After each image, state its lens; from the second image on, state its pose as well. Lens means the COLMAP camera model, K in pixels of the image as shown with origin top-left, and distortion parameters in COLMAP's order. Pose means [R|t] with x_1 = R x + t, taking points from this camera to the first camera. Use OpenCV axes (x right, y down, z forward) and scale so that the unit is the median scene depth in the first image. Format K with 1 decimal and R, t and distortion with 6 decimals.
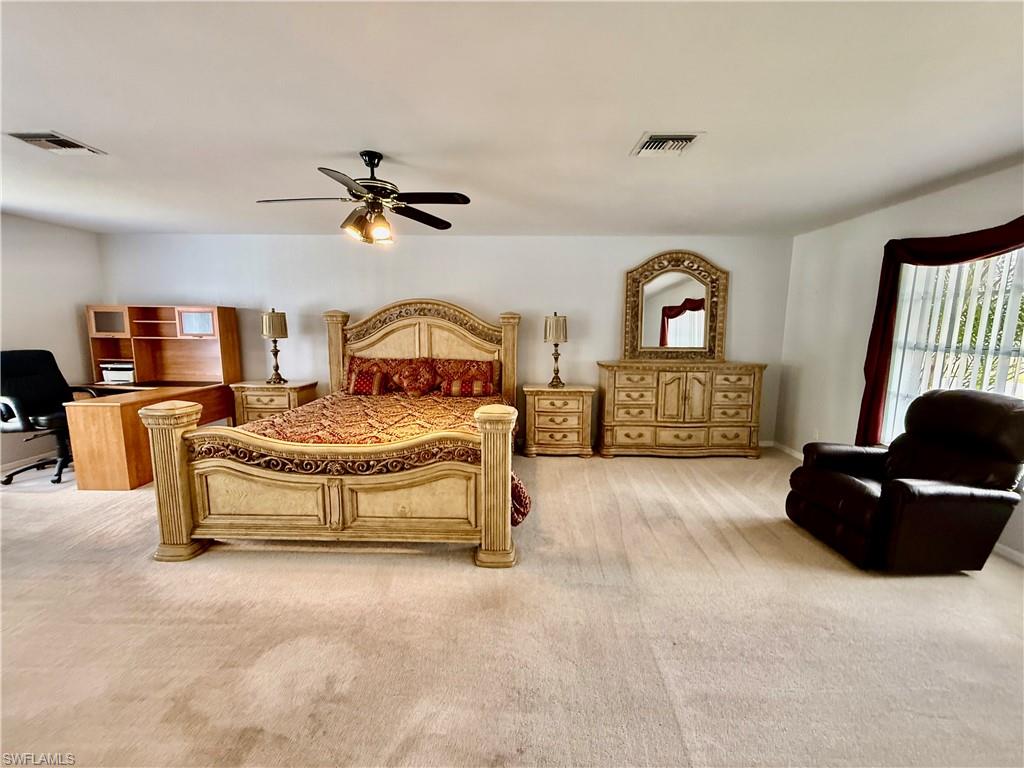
lens RADIAL K [[407.9, 0, 509.6], [0, 407.9, 383.7], [0, 0, 1]] dist [0.000393, 0.000066]
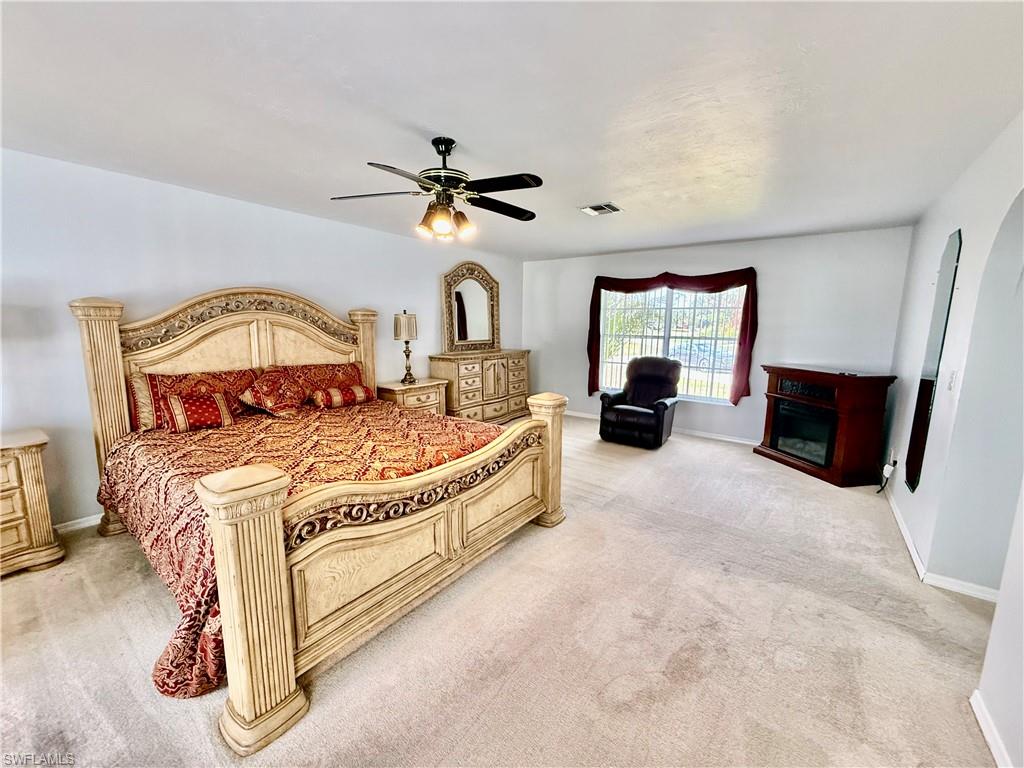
lens RADIAL K [[407.9, 0, 509.4], [0, 407.9, 381.9], [0, 0, 1]] dist [0.000393, 0.000066]
pose [[0.585129, -0.117973, 0.802313, -0.581065], [0.105197, 0.992044, 0.069151, -0.041522], [-0.804088, 0.043939, 0.592885, 0.200397]]
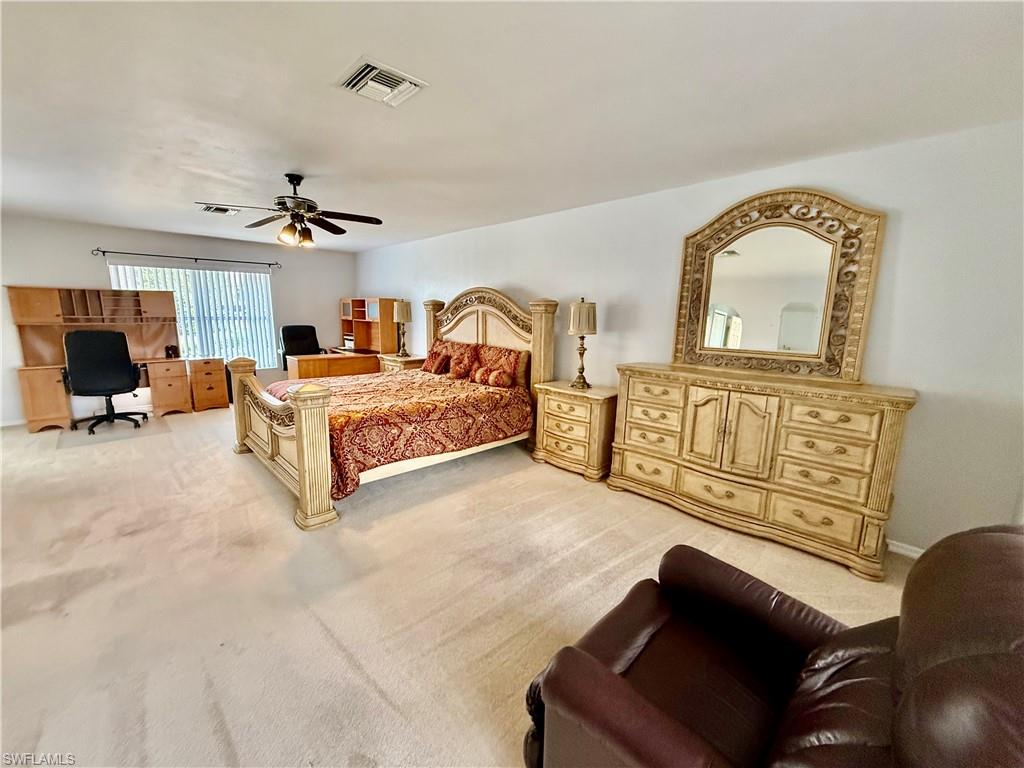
lens RADIAL K [[407.9, 0, 510.1], [0, 407.9, 383.5], [0, 0, 1]] dist [0.000393, 0.000066]
pose [[0.710780, 0.126012, -0.692035, 0.611131], [-0.107786, 0.991715, 0.069876, -0.046331], [0.695107, 0.024925, 0.718474, 0.316347]]
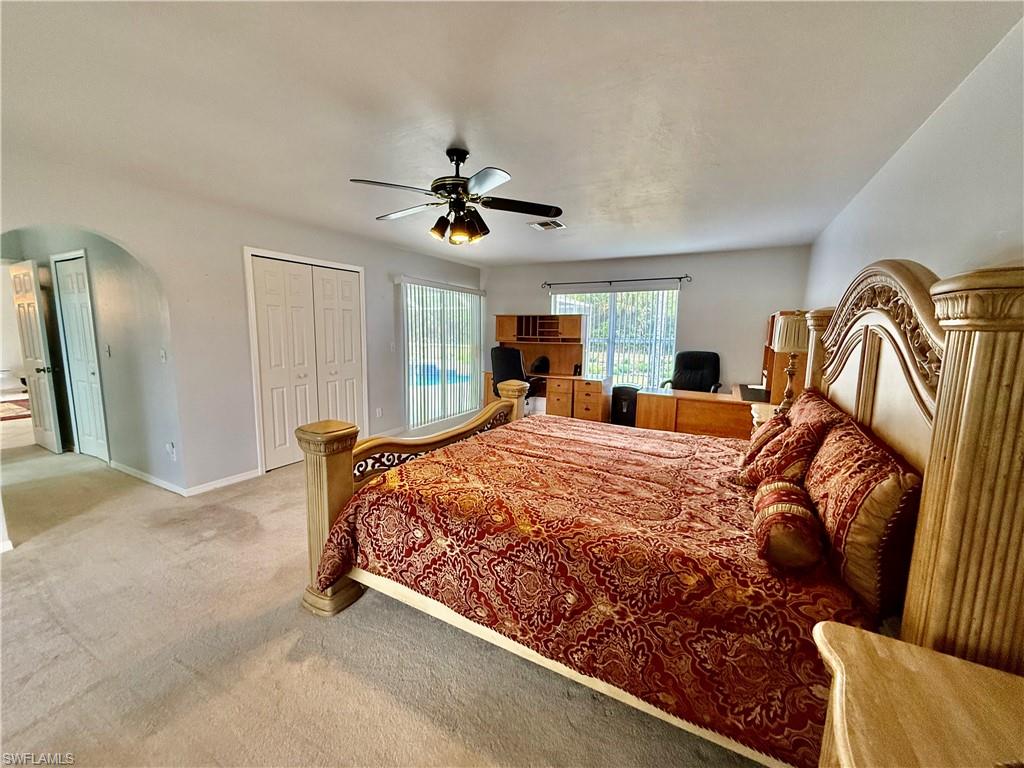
lens RADIAL K [[407.9, 0, 512.1], [0, 407.9, 384.9], [0, 0, 1]] dist [0.000393, 0.000066]
pose [[-0.455184, 0.108617, -0.883748, 0.287431], [-0.140583, 0.971315, 0.191789, -0.127497], [0.879229, 0.211539, -0.426858, 0.913038]]
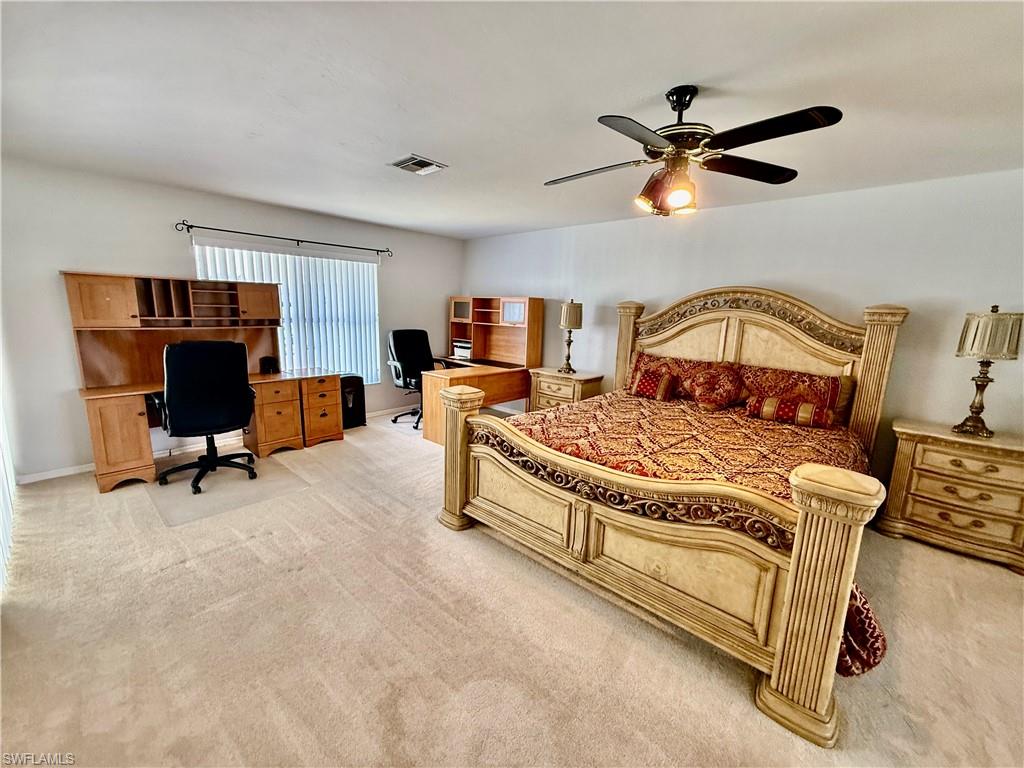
lens RADIAL K [[407.9, 0, 509.7], [0, 407.9, 383.8], [0, 0, 1]] dist [0.000393, 0.000066]
pose [[0.751397, 0.133385, -0.646228, -0.013788], [-0.115824, 0.990812, 0.069835, -0.029676], [0.649605, 0.022375, 0.759942, 0.136834]]
